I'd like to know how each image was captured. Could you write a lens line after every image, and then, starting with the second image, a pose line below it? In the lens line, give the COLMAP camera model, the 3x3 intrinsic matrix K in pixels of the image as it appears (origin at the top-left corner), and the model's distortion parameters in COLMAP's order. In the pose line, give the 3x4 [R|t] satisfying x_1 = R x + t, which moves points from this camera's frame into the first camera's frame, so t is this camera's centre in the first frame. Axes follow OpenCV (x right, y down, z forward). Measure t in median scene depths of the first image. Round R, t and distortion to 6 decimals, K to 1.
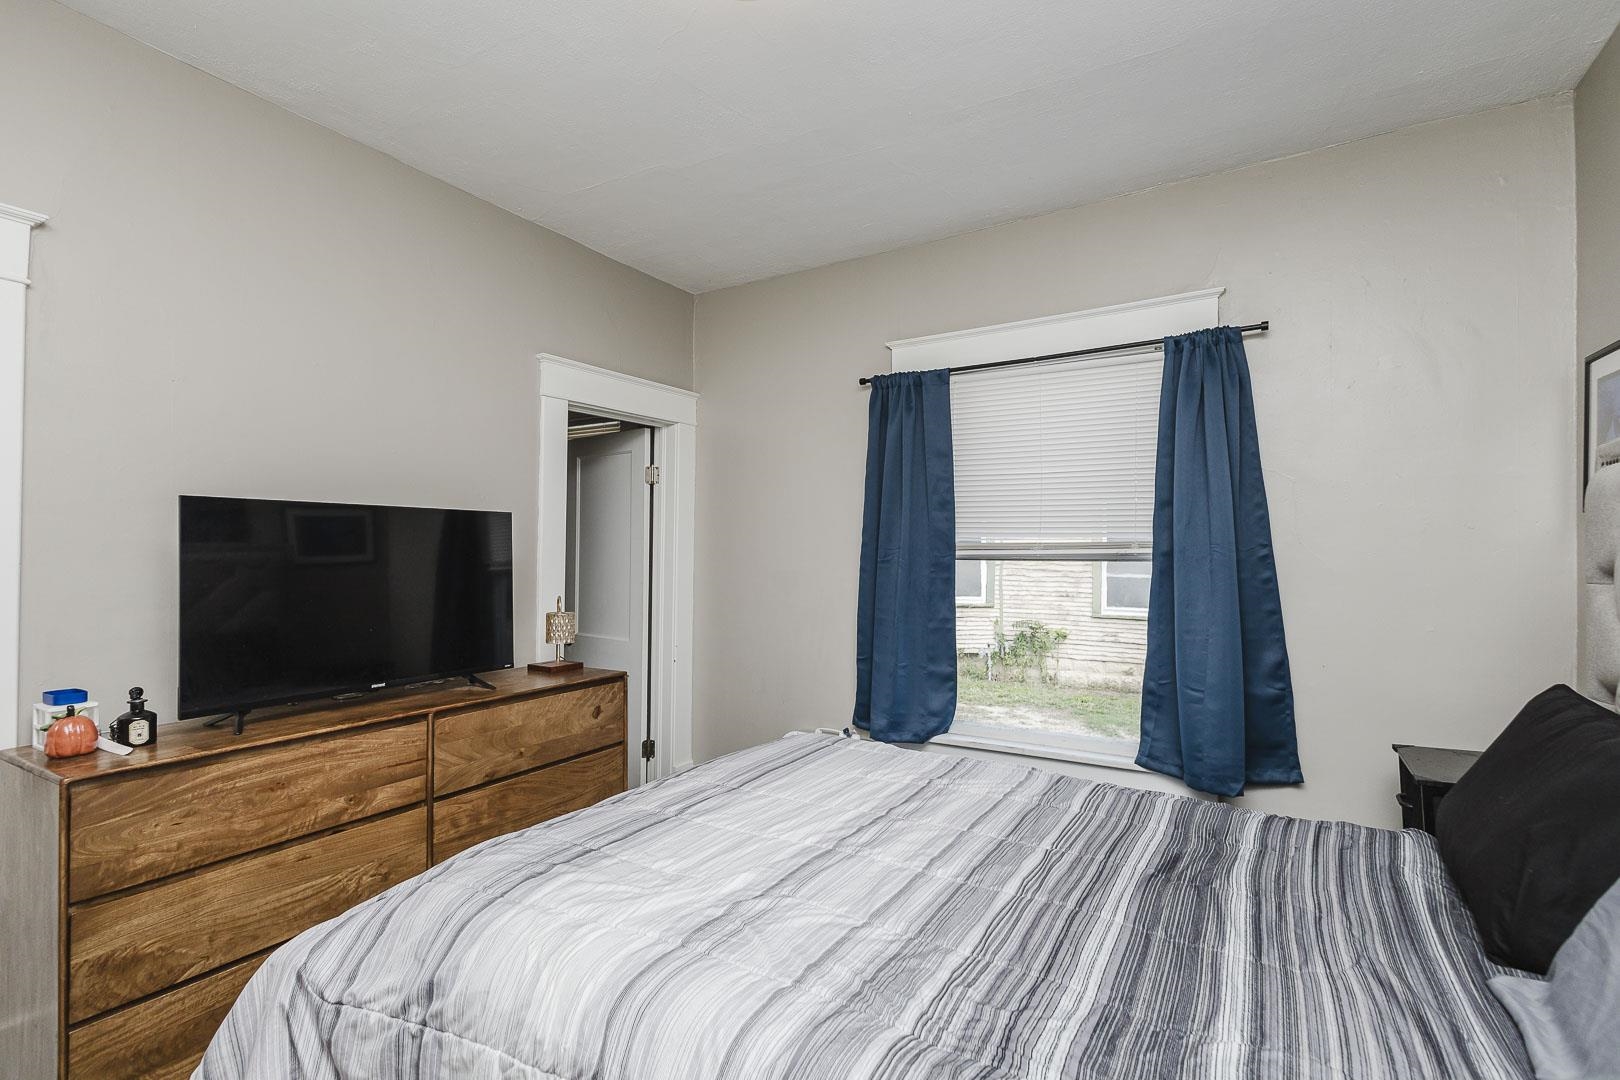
lens RADIAL K [[743.5, 0, 813.5], [0, 743.5, 541.4], [0, 0, 1]] dist [0.010614, -0.003066]
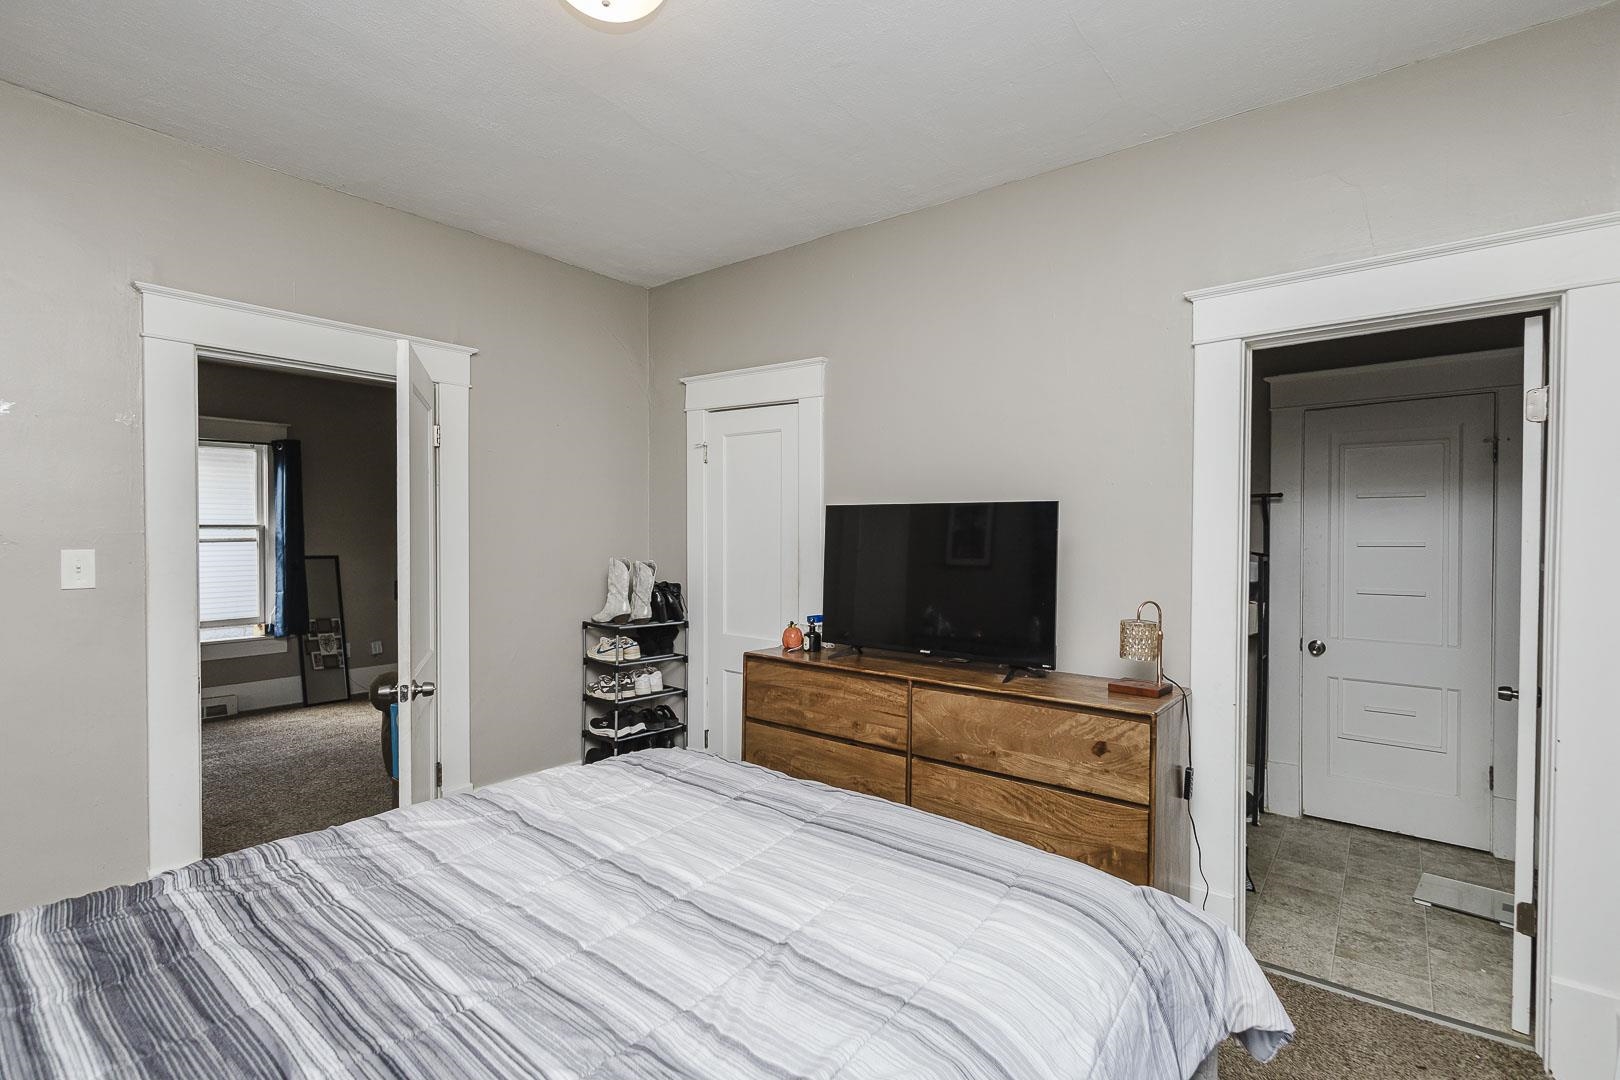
lens RADIAL K [[743.5, 0, 814.5], [0, 743.5, 540.6], [0, 0, 1]] dist [0.010614, -0.003066]
pose [[-0.124800, 0.009688, -0.992135, 0.868454], [0.006886, 0.999937, 0.008898, -0.001059], [0.992158, -0.005722, -0.124859, 1.302423]]
